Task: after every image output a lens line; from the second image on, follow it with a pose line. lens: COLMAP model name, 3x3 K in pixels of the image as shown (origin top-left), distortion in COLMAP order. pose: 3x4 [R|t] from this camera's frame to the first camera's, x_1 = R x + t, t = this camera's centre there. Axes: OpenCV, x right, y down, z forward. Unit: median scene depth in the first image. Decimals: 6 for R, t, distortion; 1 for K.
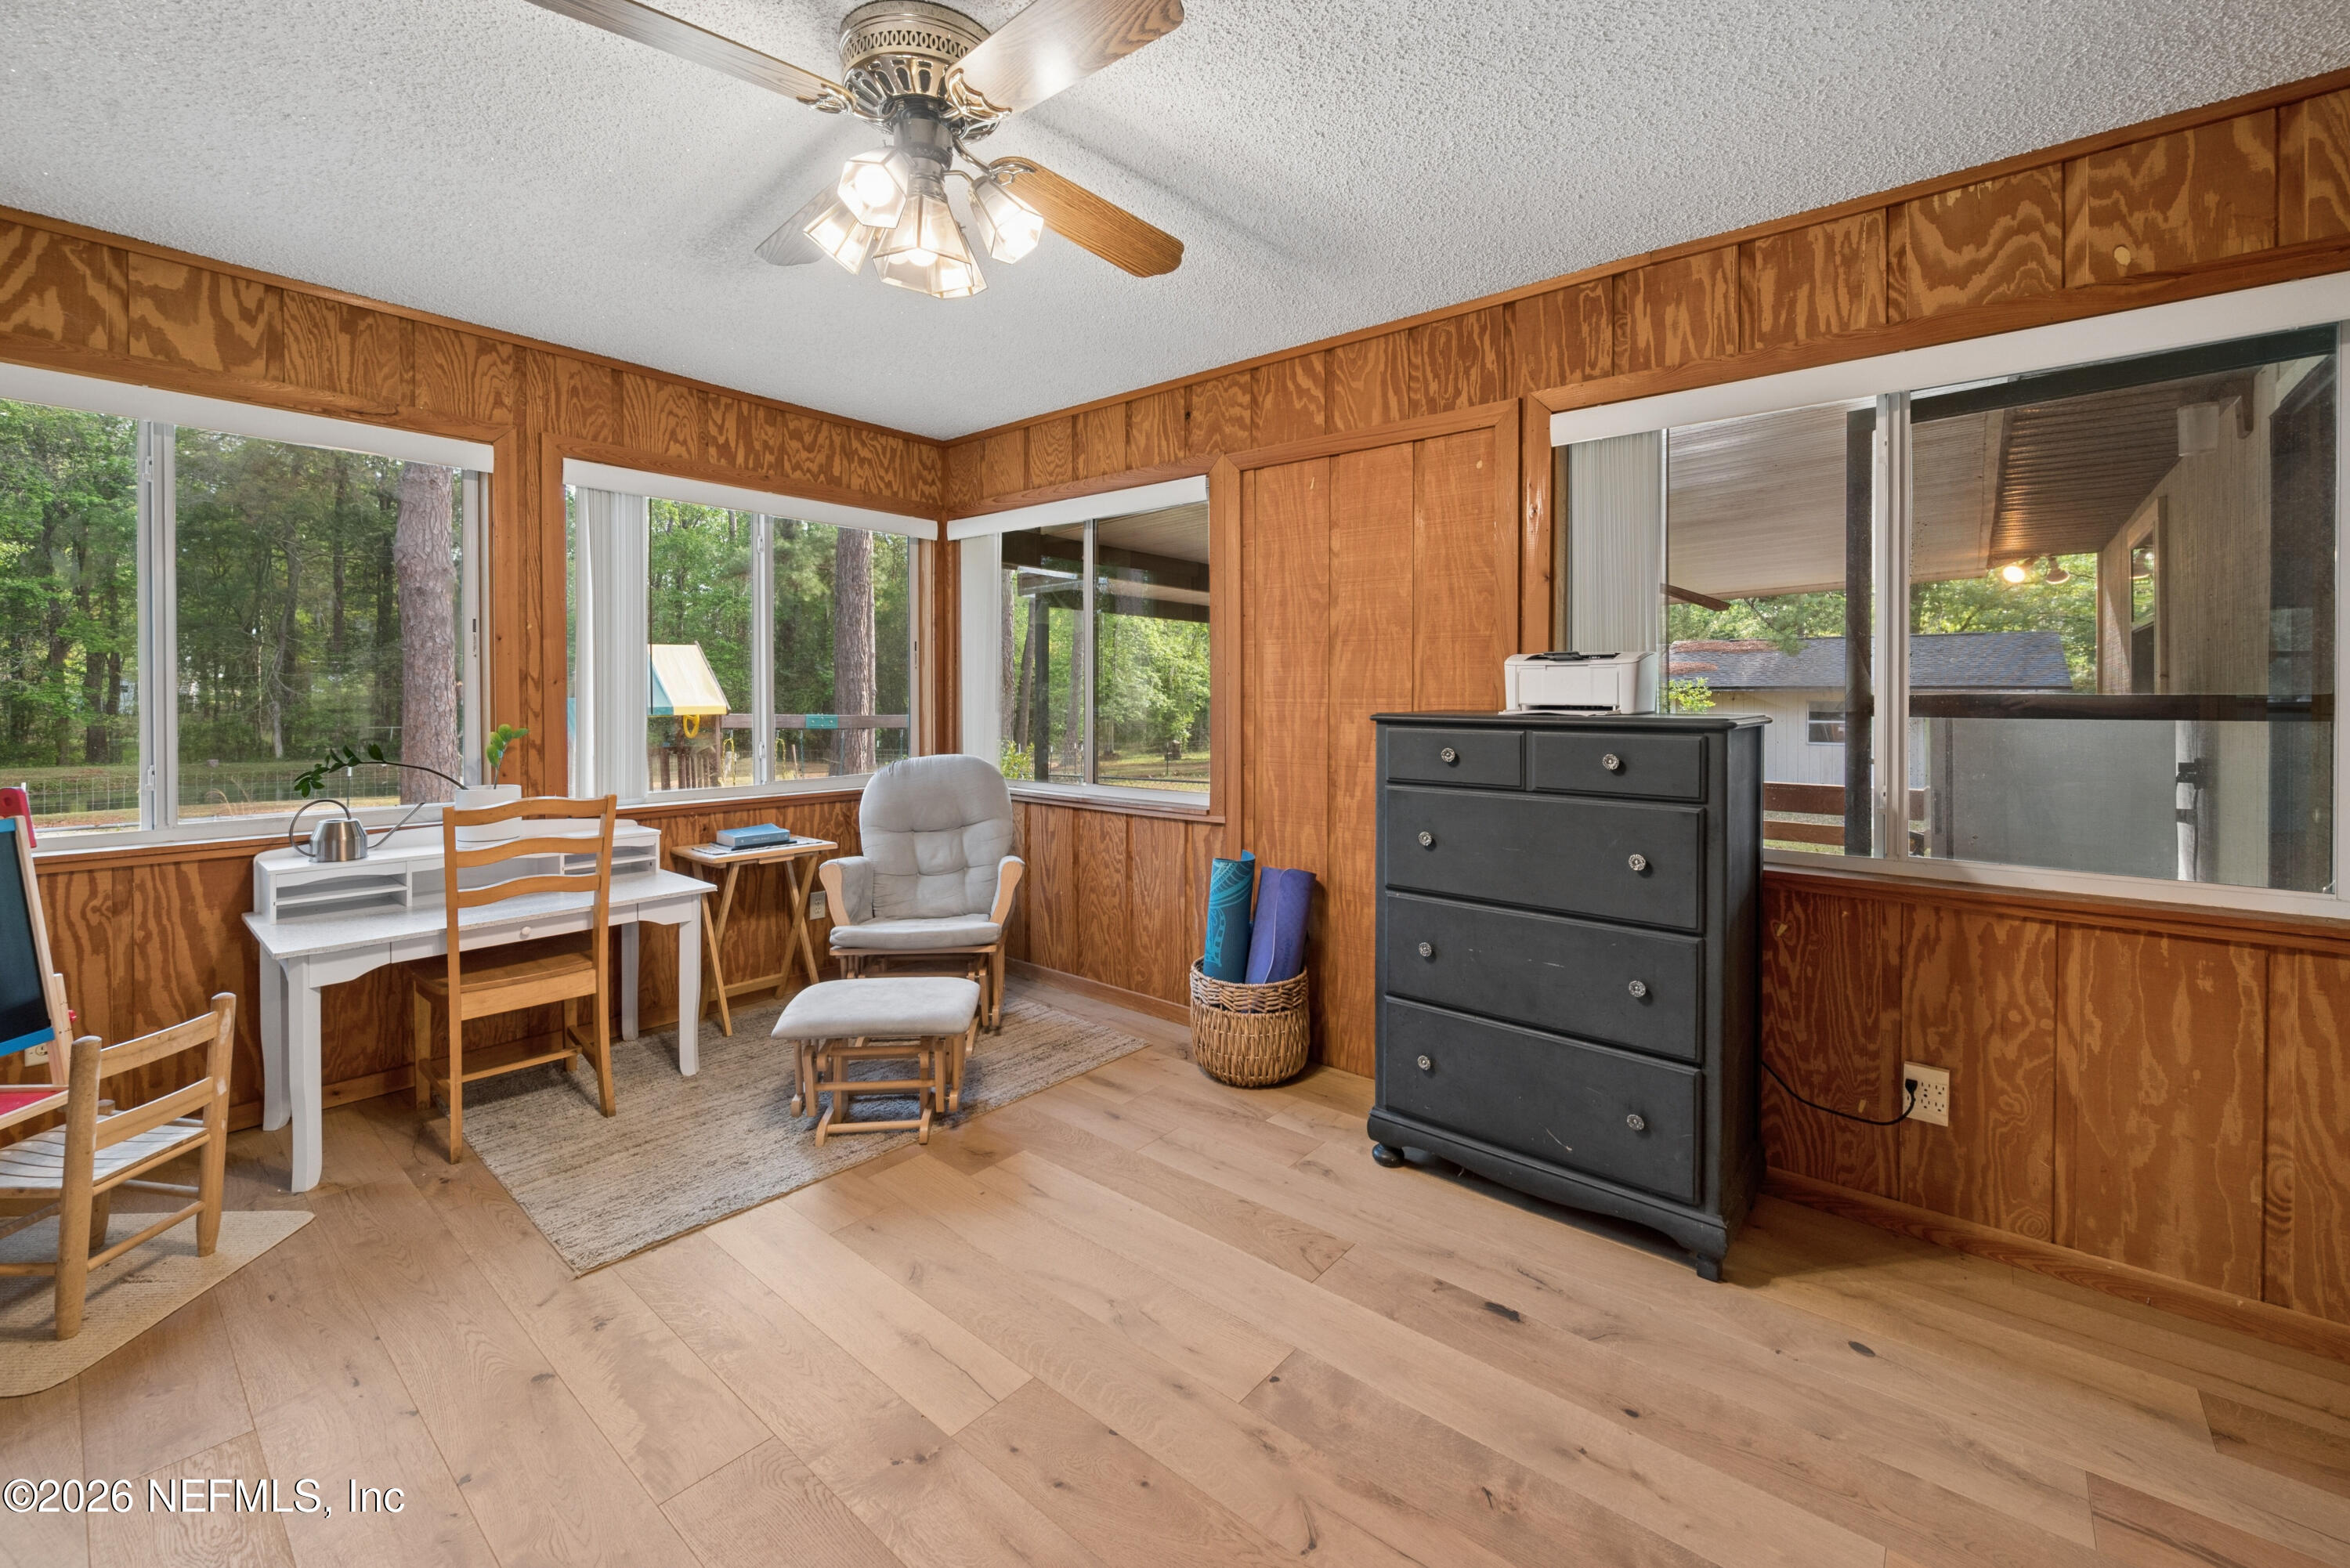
lens RADIAL K [[953.1, 0, 1162.2], [0, 953.1, 702.9], [0, 0, 1]] dist [0.000271, 0.000105]
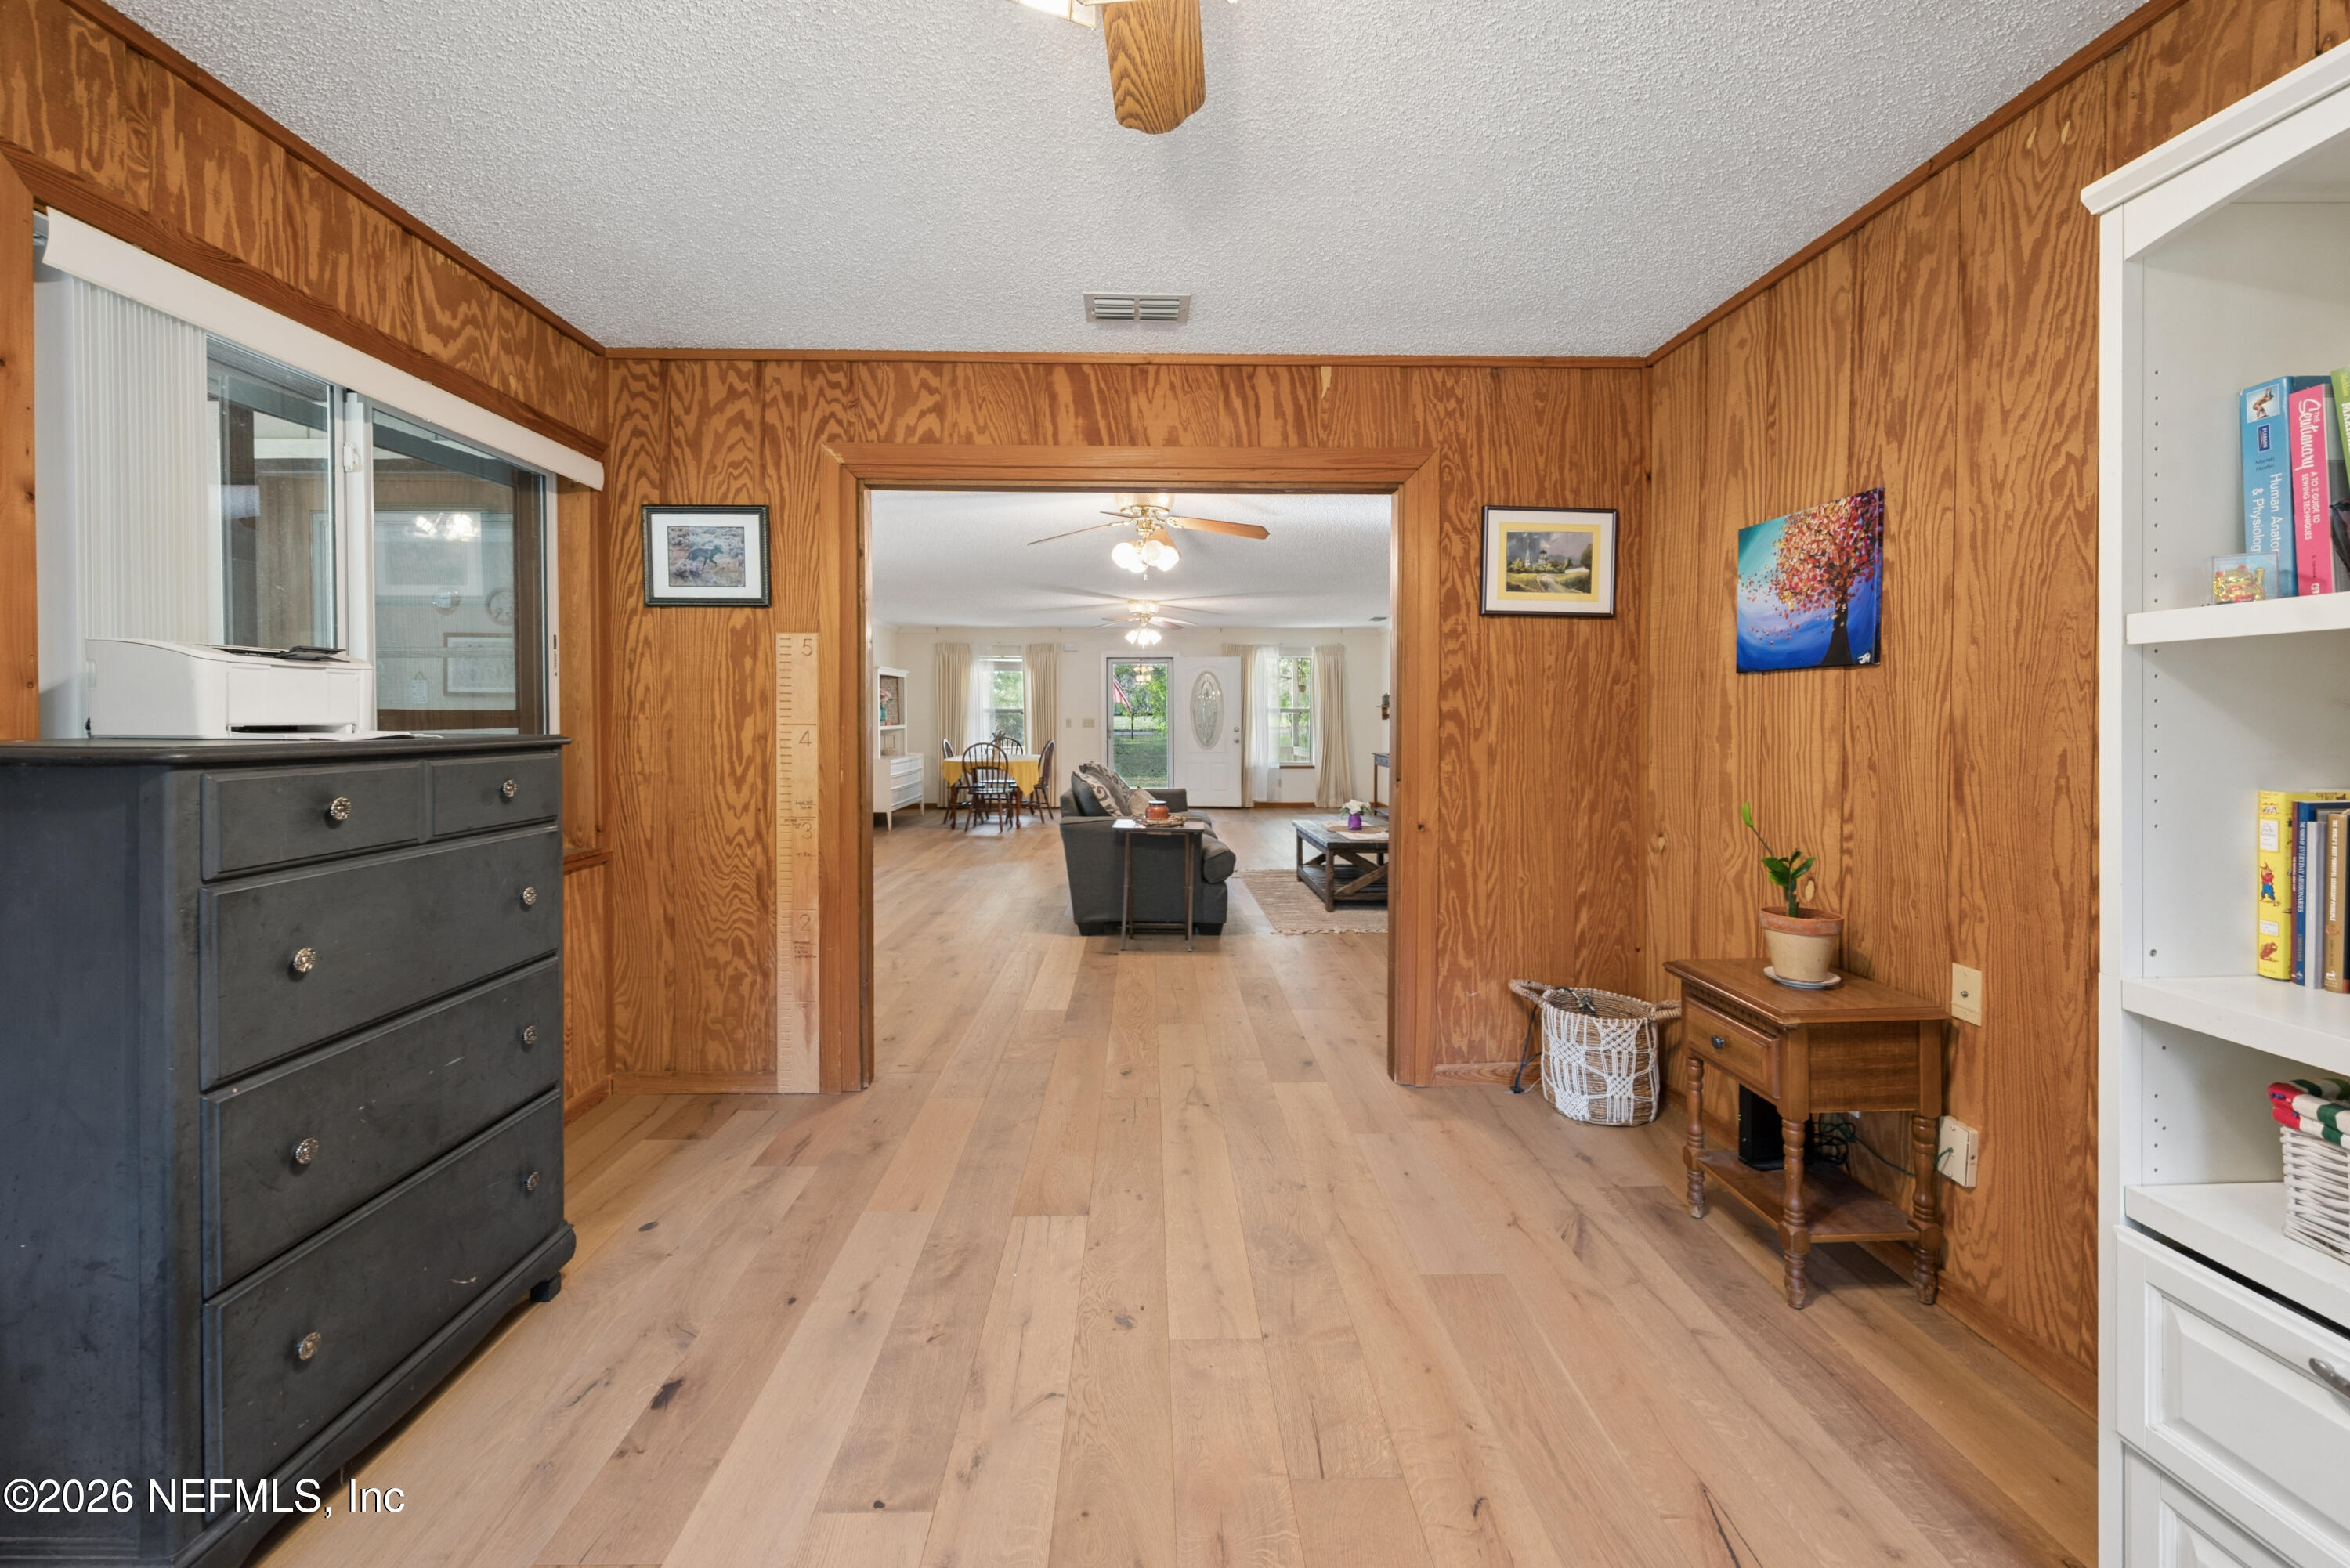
lens RADIAL K [[953.1, 0, 1180.5], [0, 953.1, 721.6], [0, 0, 1]] dist [0.000271, 0.000105]
pose [[-0.675746, -0.009948, 0.737068, -0.605122], [0.002261, 0.999876, 0.015567, -0.011123], [-0.737131, 0.012186, -0.675640, 1.192265]]
